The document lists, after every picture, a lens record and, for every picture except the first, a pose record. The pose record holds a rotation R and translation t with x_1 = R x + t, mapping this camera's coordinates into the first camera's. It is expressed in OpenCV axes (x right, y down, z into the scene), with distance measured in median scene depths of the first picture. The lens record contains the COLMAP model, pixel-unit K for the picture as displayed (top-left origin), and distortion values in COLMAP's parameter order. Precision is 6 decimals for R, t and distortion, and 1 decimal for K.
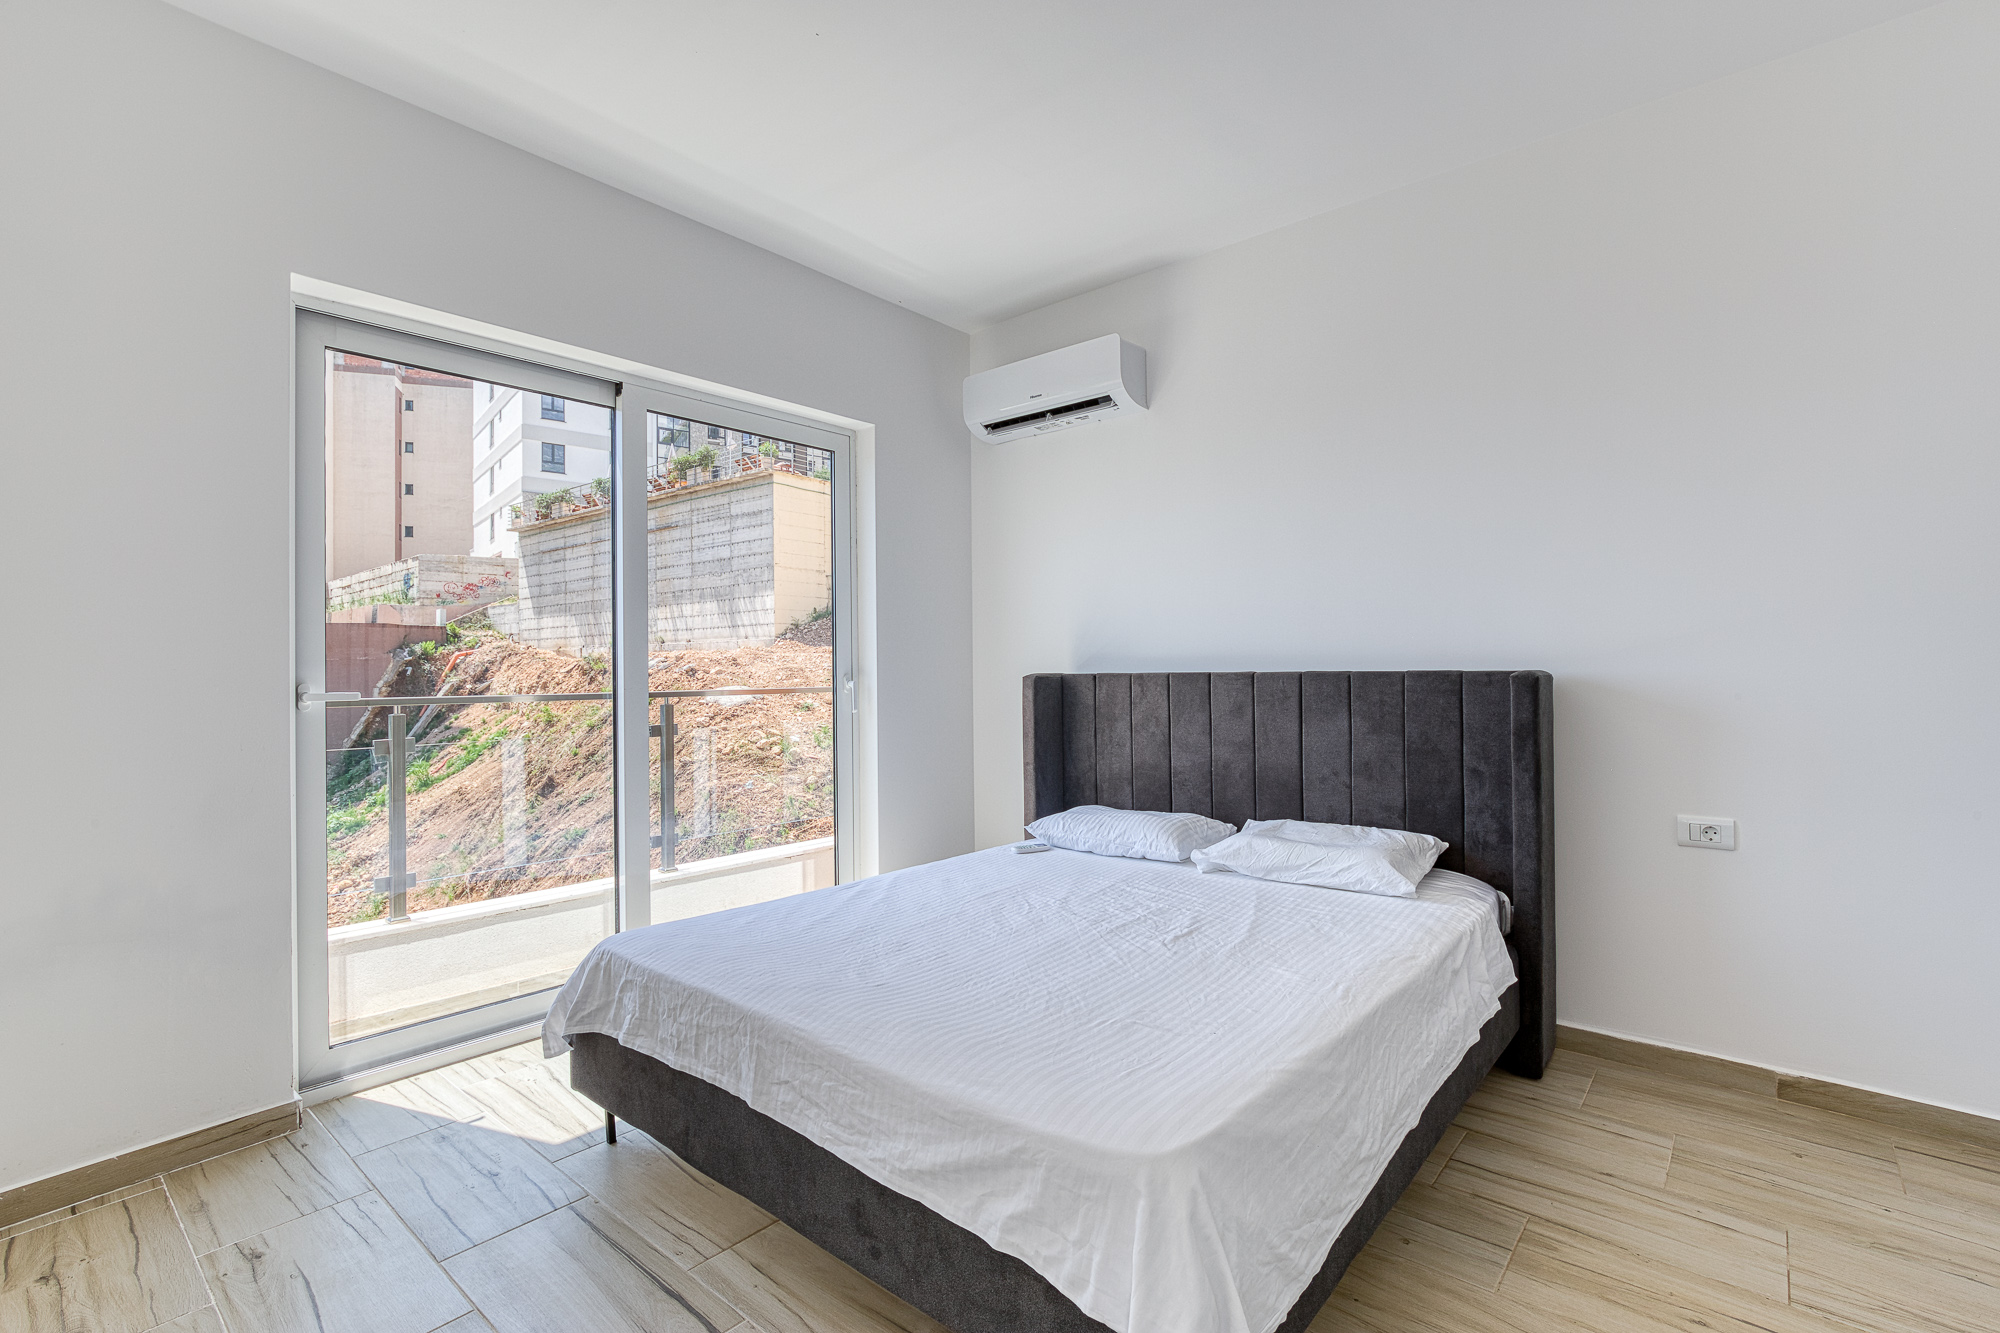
lens RADIAL K [[927.4, 0, 1038.2], [0, 927.4, 669.5], [0, 0, 1]] dist [0.004922, -0.001332]
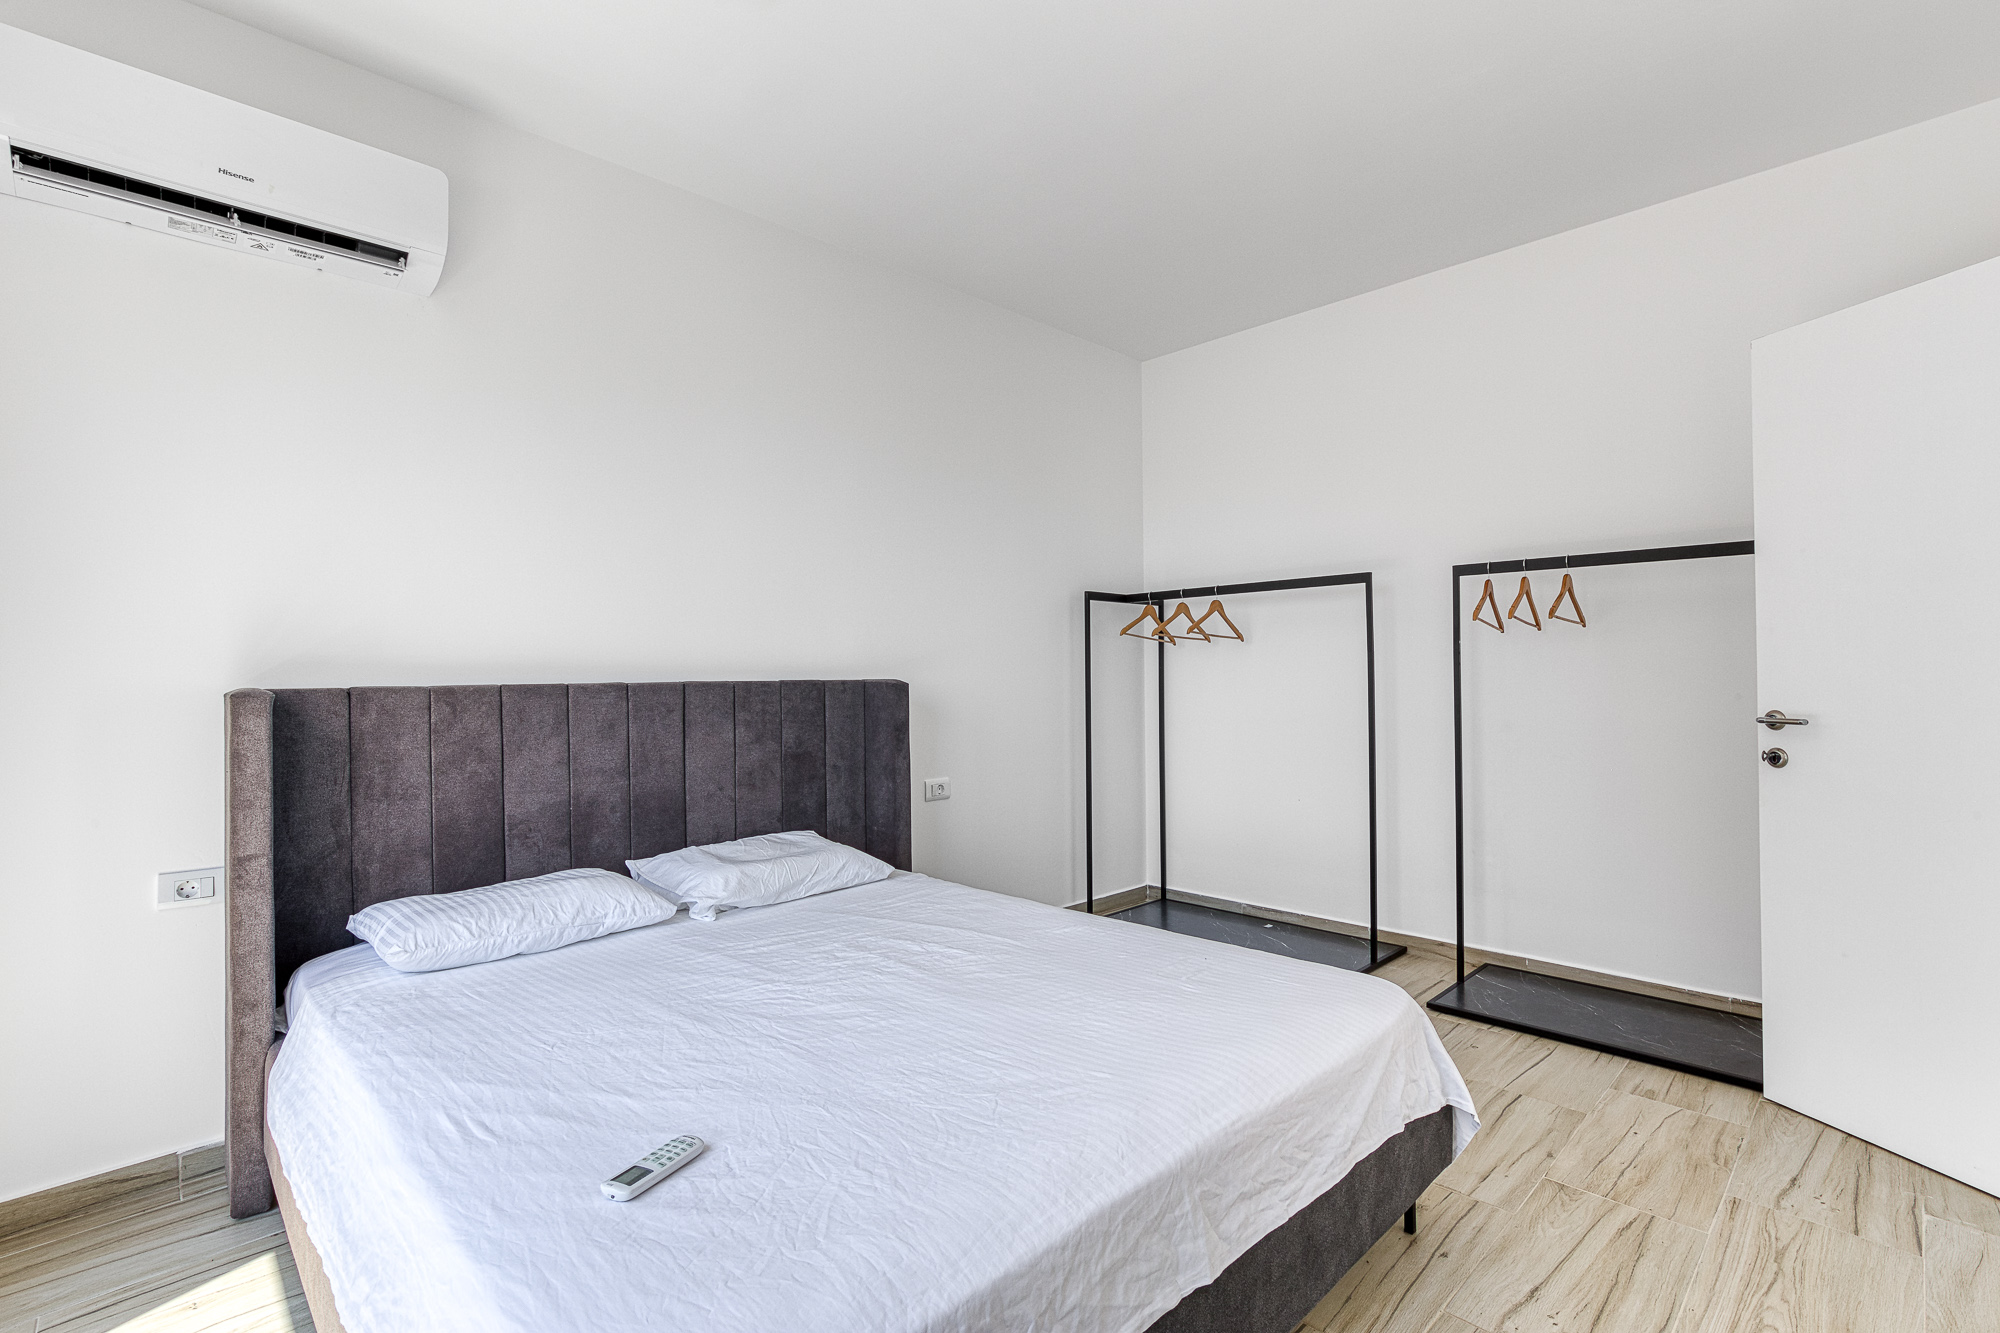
lens RADIAL K [[927.4, 0, 1013.3], [0, 927.4, 676.9], [0, 0, 1]] dist [0.004922, -0.001332]
pose [[0.113430, -0.001854, 0.993544, -0.516887], [0.003838, 0.999992, 0.001428, -0.002256], [-0.993539, 0.003651, 0.113436, 0.515496]]
